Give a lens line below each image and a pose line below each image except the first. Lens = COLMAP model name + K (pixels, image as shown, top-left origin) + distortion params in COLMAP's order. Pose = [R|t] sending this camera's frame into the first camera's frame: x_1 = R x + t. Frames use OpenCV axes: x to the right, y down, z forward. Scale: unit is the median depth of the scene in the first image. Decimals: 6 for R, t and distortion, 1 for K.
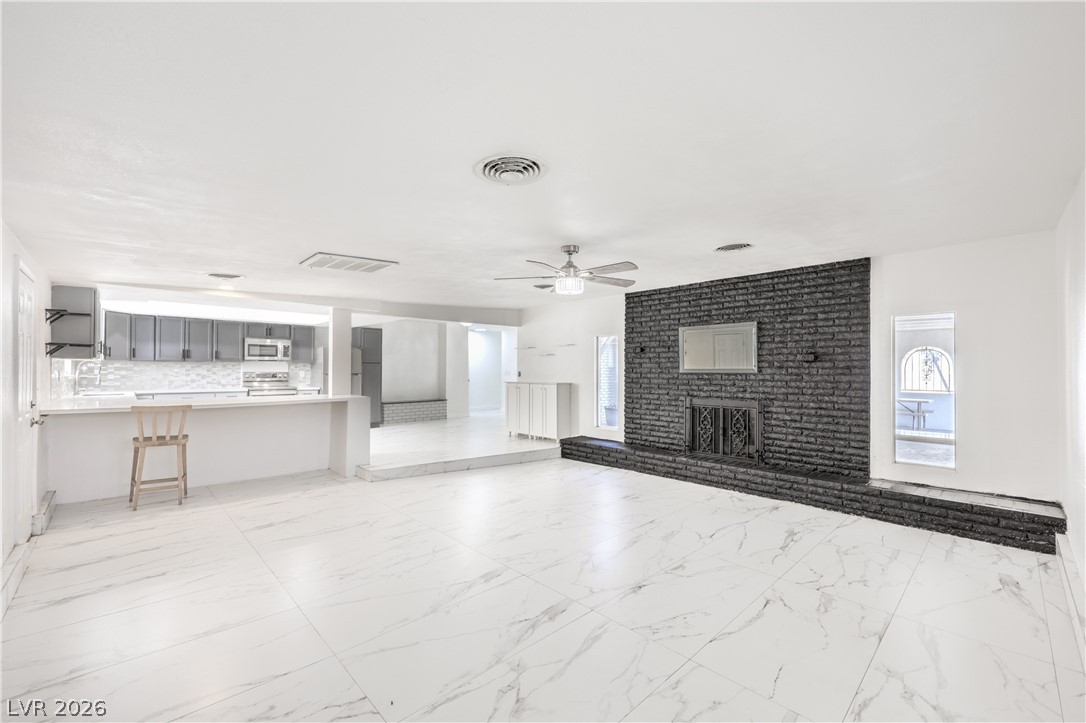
lens RADIAL K [[449.2, 0, 544.7], [0, 449.2, 368.5], [0, 0, 1]] dist [-0.000955, -0.000772]
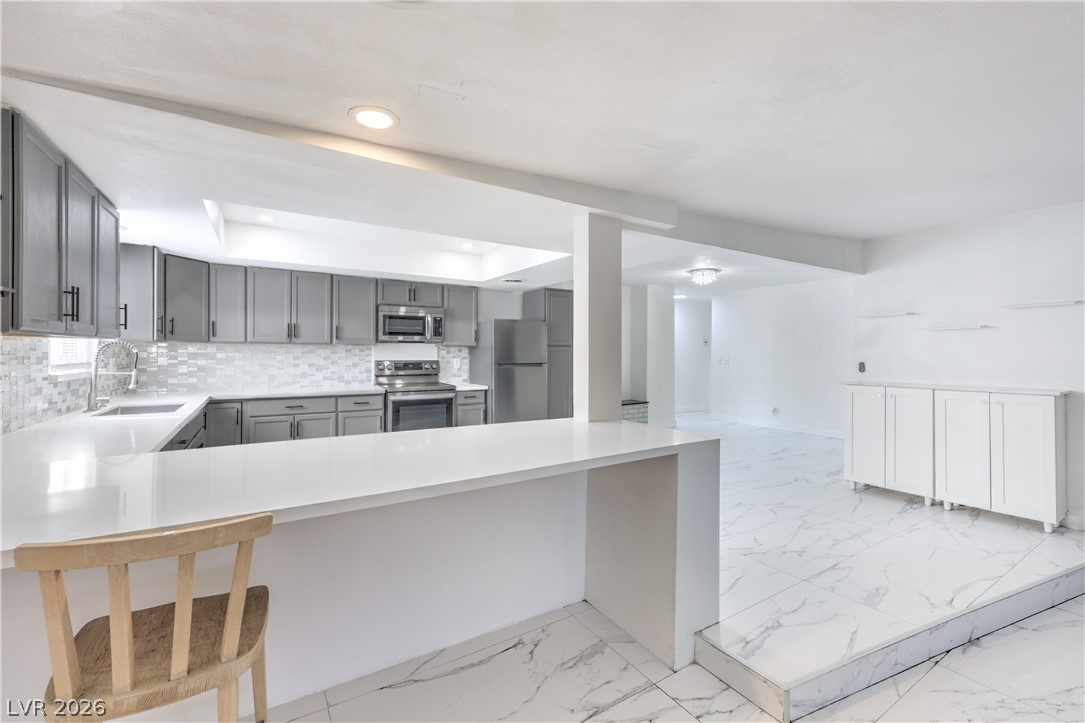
lens RADIAL K [[448.8, 0, 533.0], [0, 448.8, 358.6], [0, 0, 1]] dist [-0.000955, -0.000772]
pose [[0.978346, 0.004202, -0.206932, -0.352792], [-0.000877, 0.999869, 0.016157, -0.005522], [0.206973, -0.015626, 0.978222, 0.468499]]
